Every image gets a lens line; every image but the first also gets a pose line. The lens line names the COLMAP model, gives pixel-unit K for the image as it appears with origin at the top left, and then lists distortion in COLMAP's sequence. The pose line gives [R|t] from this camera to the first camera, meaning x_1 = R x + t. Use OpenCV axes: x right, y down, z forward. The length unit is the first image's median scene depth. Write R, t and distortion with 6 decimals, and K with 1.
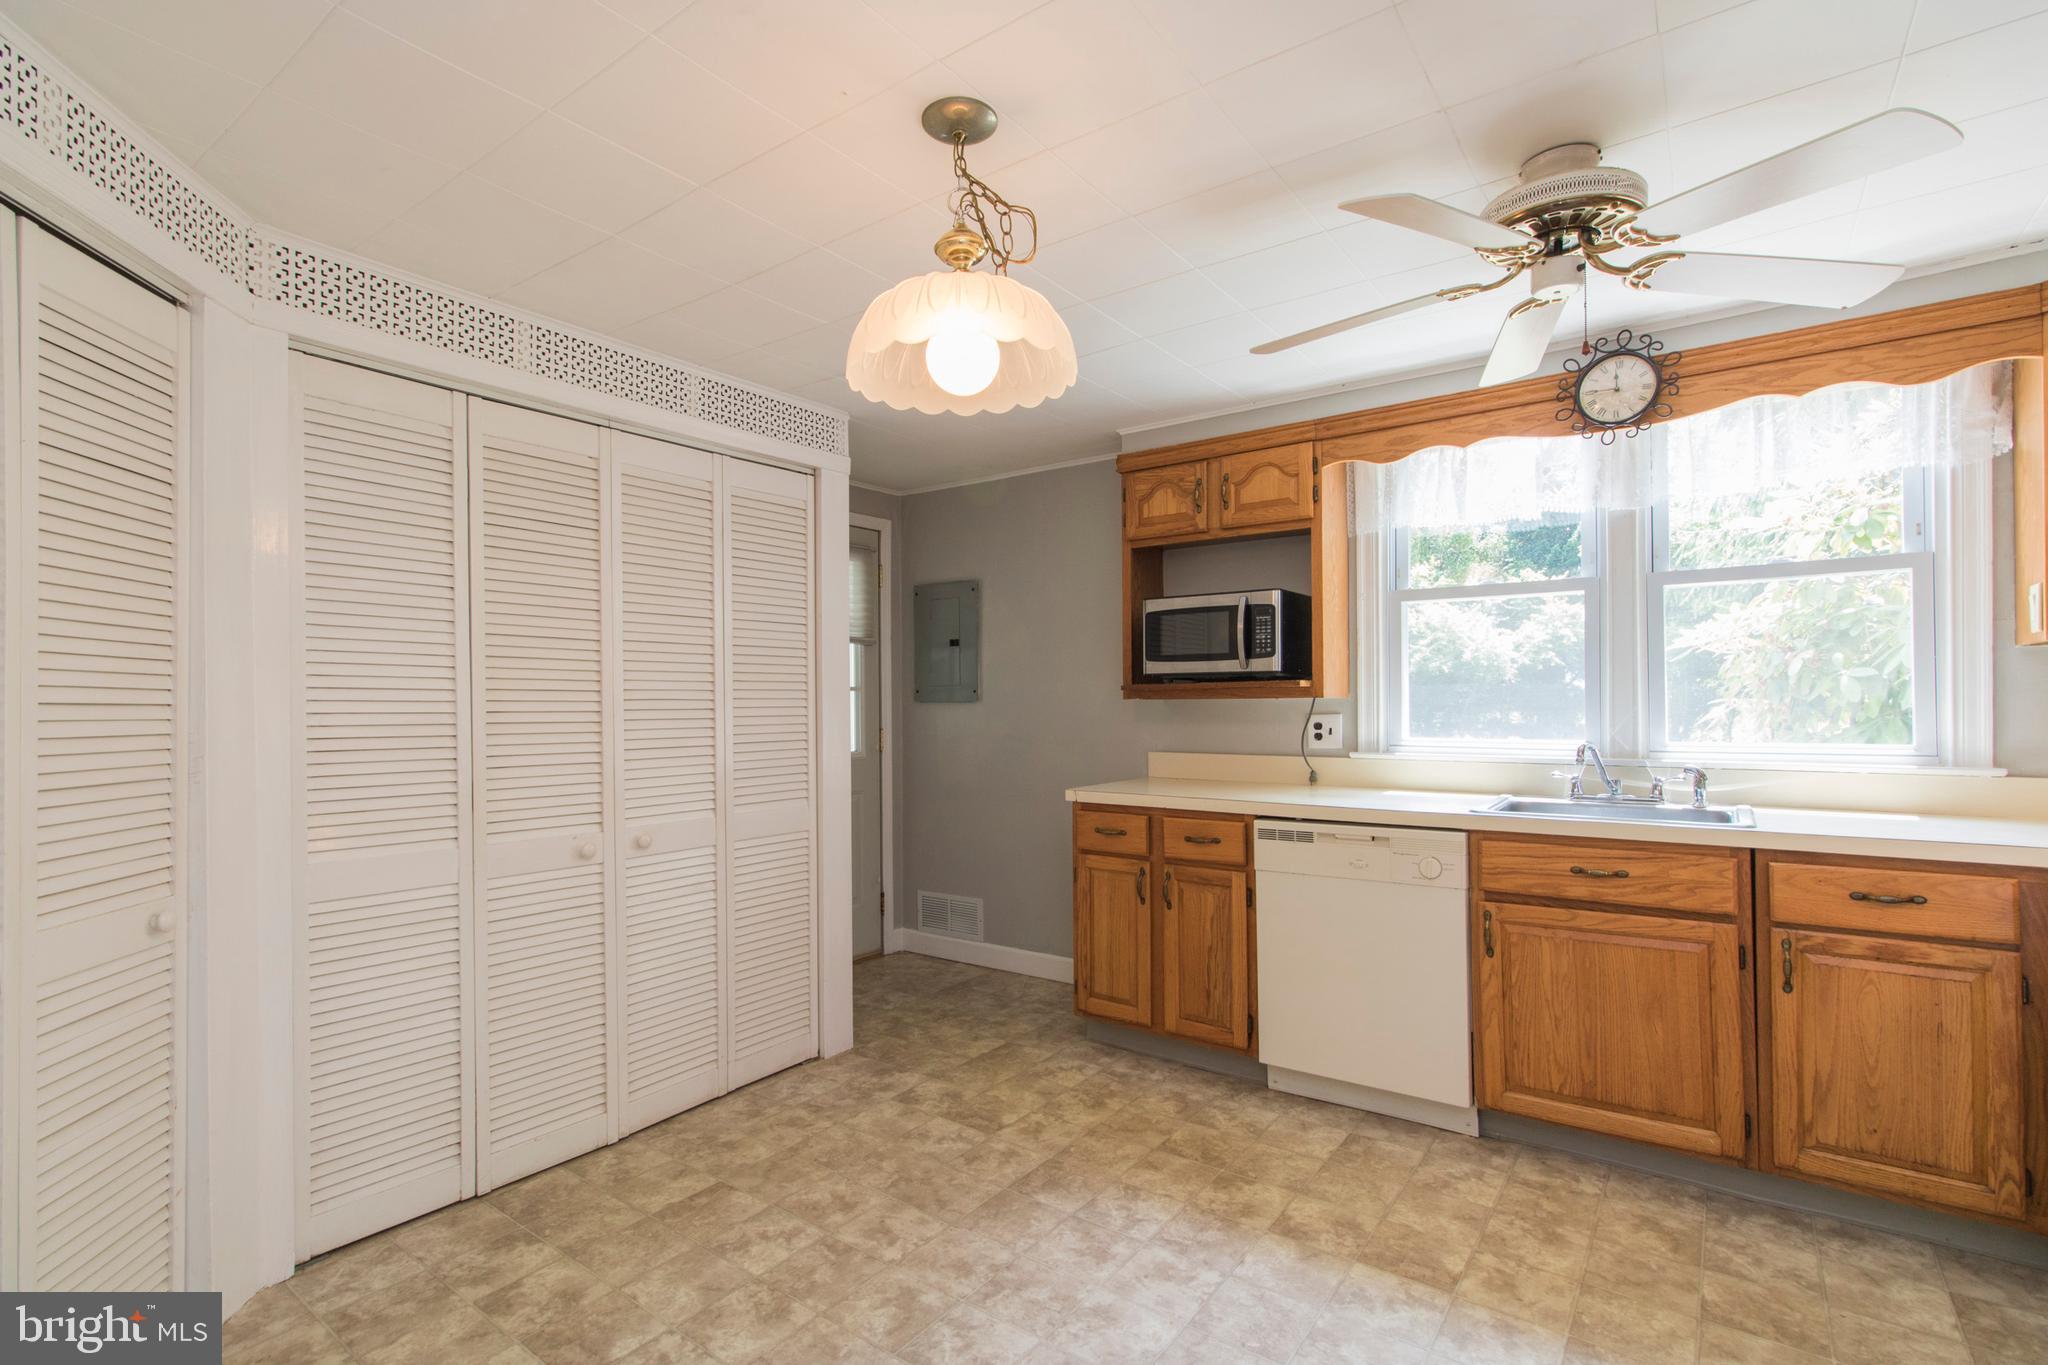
lens RADIAL K [[956.8, 0, 1016.9], [0, 956.8, 700.5], [0, 0, 1]] dist [-0.000856, 0.000896]
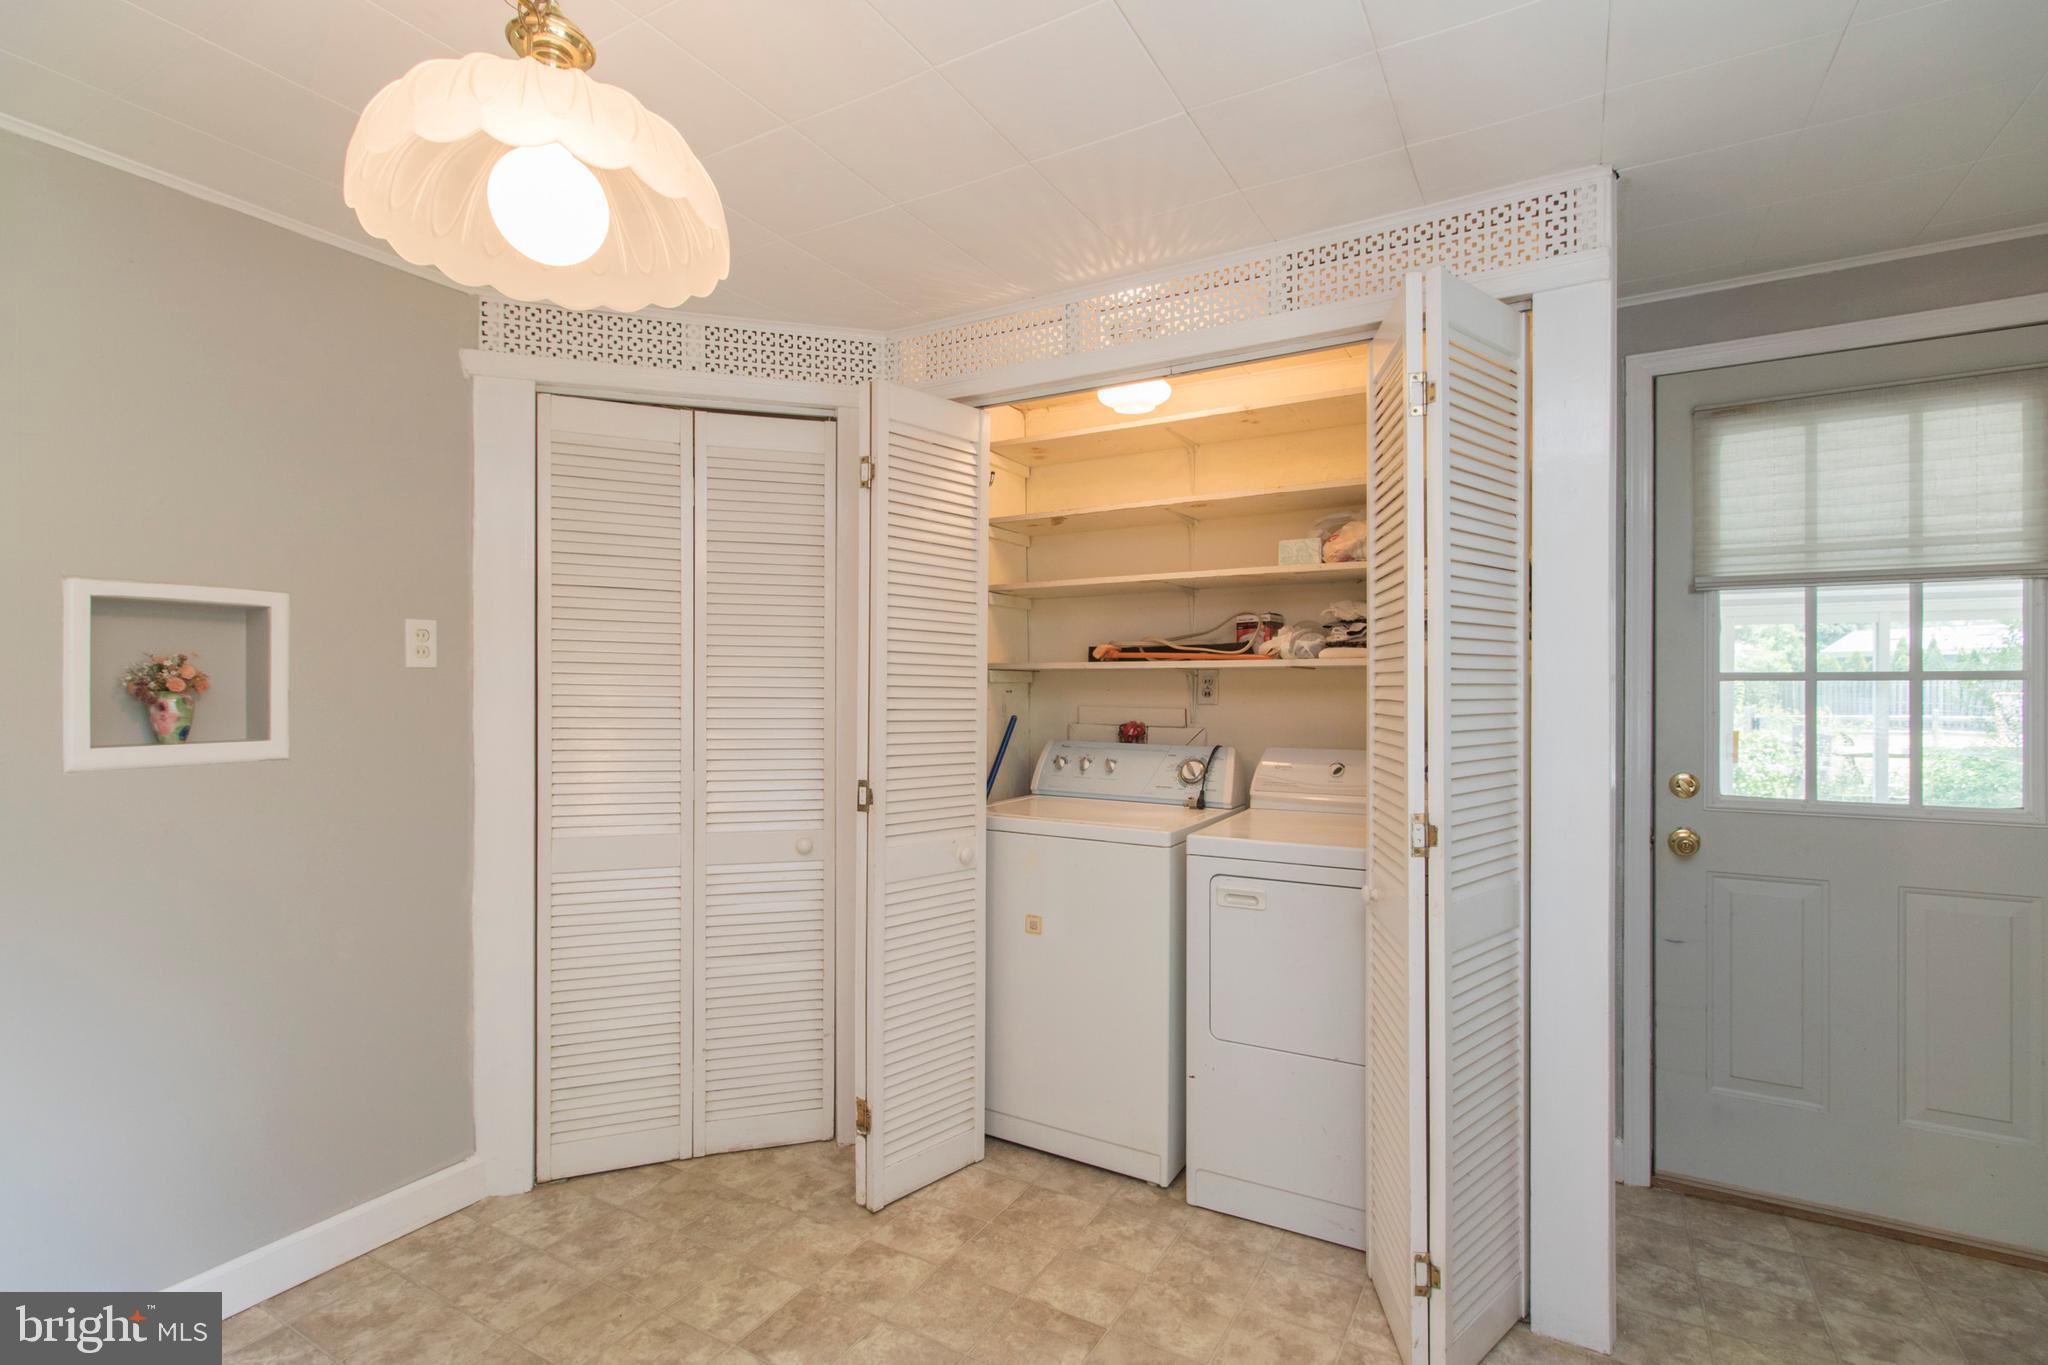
lens RADIAL K [[956.8, 0, 1024.0], [0, 956.8, 691.7], [0, 0, 1]] dist [-0.000856, 0.000896]
pose [[0.110606, 0.011622, -0.993796, 0.476480], [-0.000783, 0.999932, 0.011606, -0.017120], [0.993864, -0.000506, 0.110608, 0.924542]]
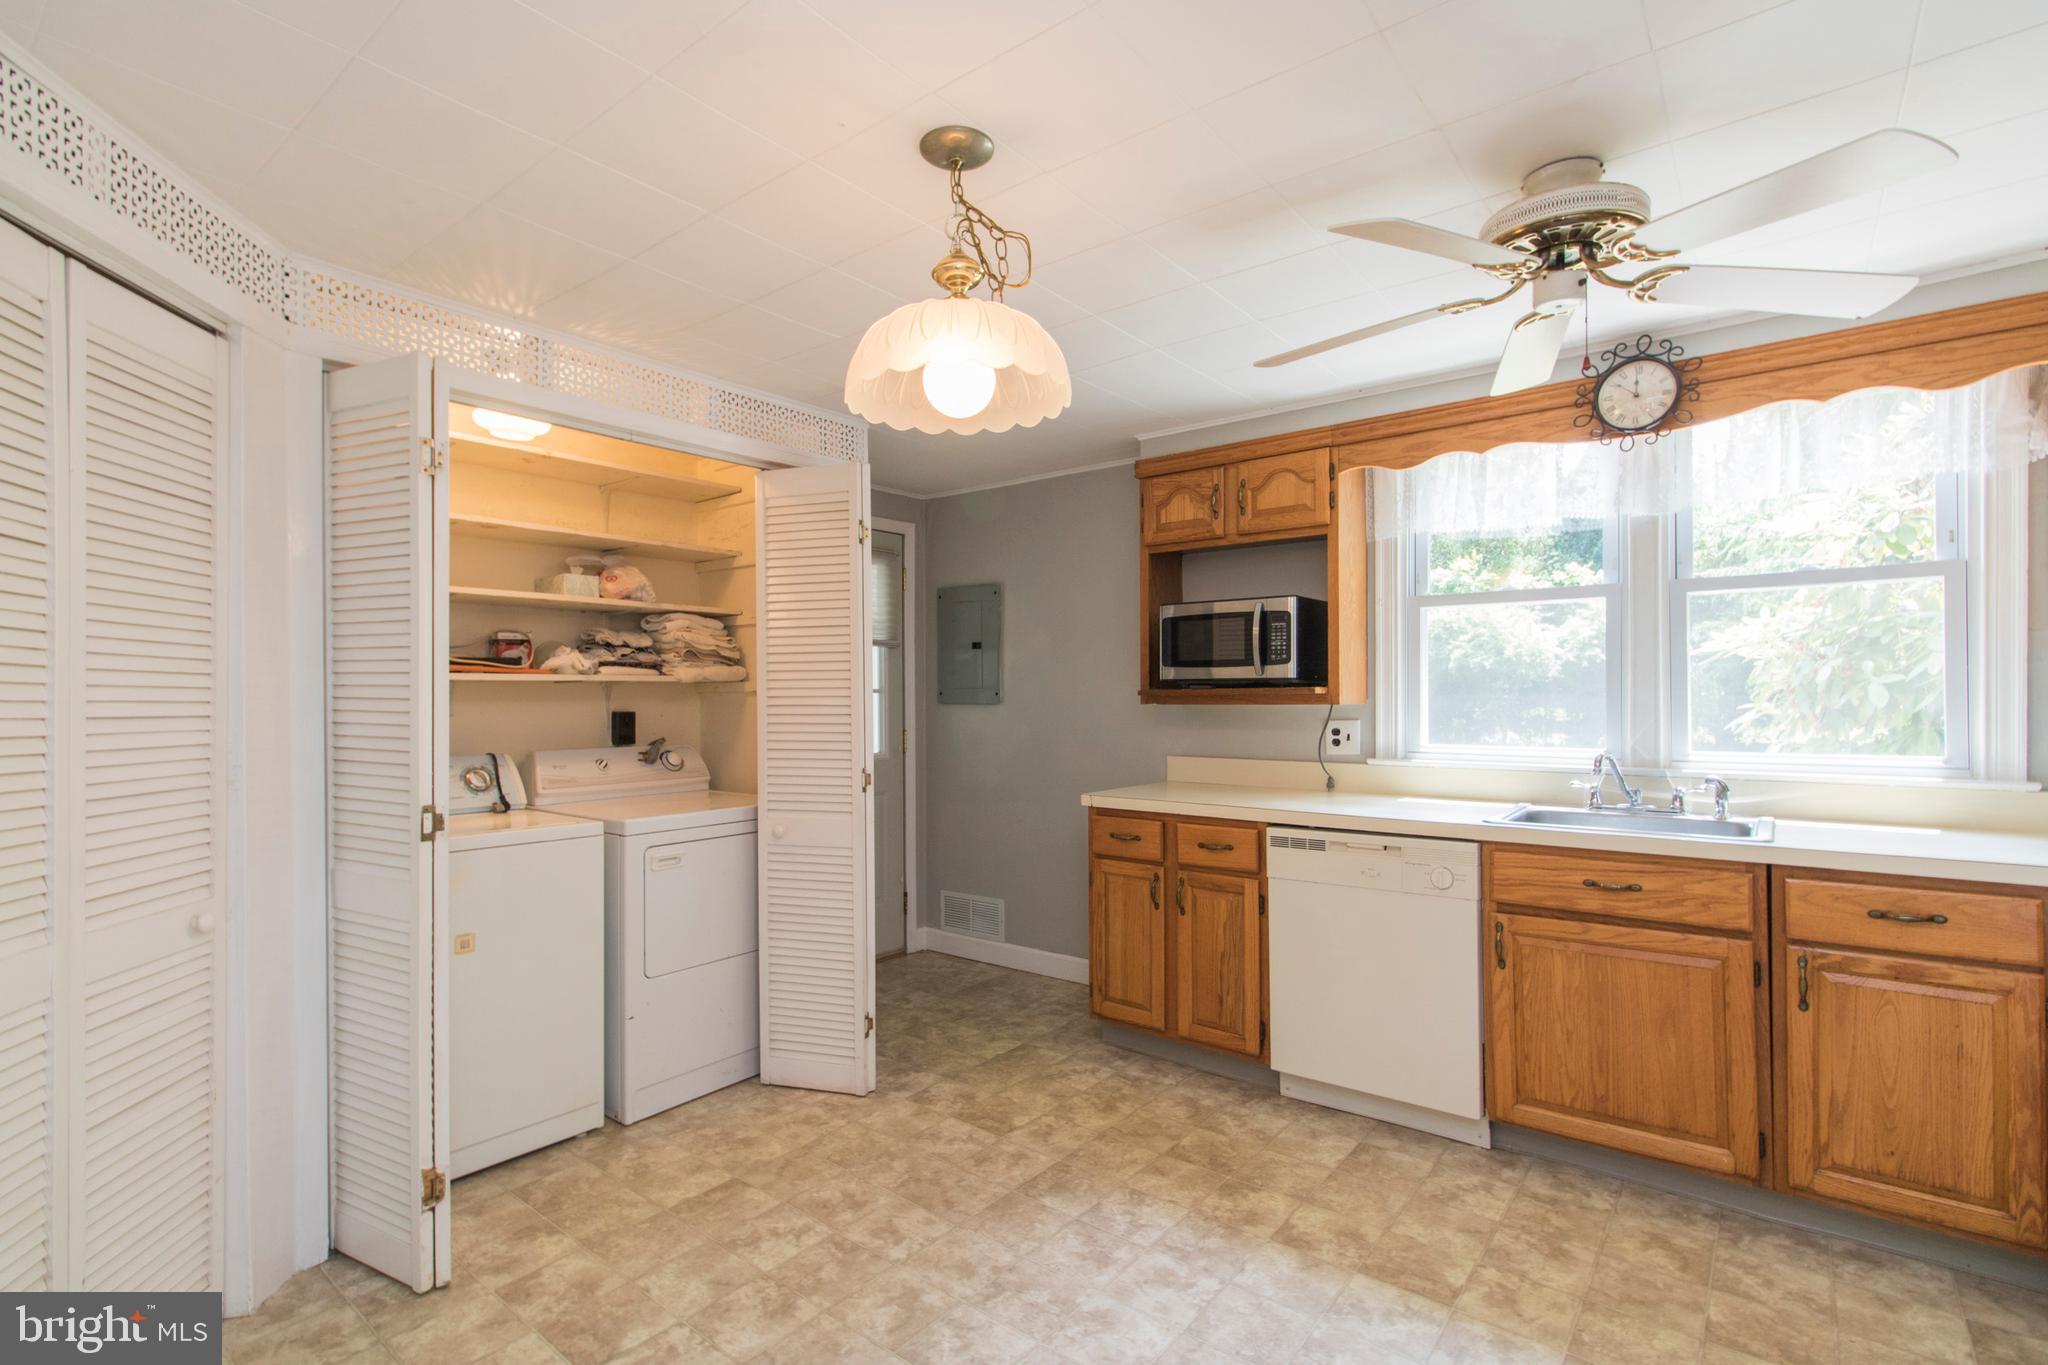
lens RADIAL K [[956.8, 0, 1018.3], [0, 956.8, 698.3], [0, 0, 1]] dist [-0.000856, 0.000896]
pose [[0.999291, 0.002739, -0.037555, 0.030828], [-0.002590, 0.999989, 0.004016, -0.016489], [0.037566, -0.003916, 0.999286, -0.012085]]
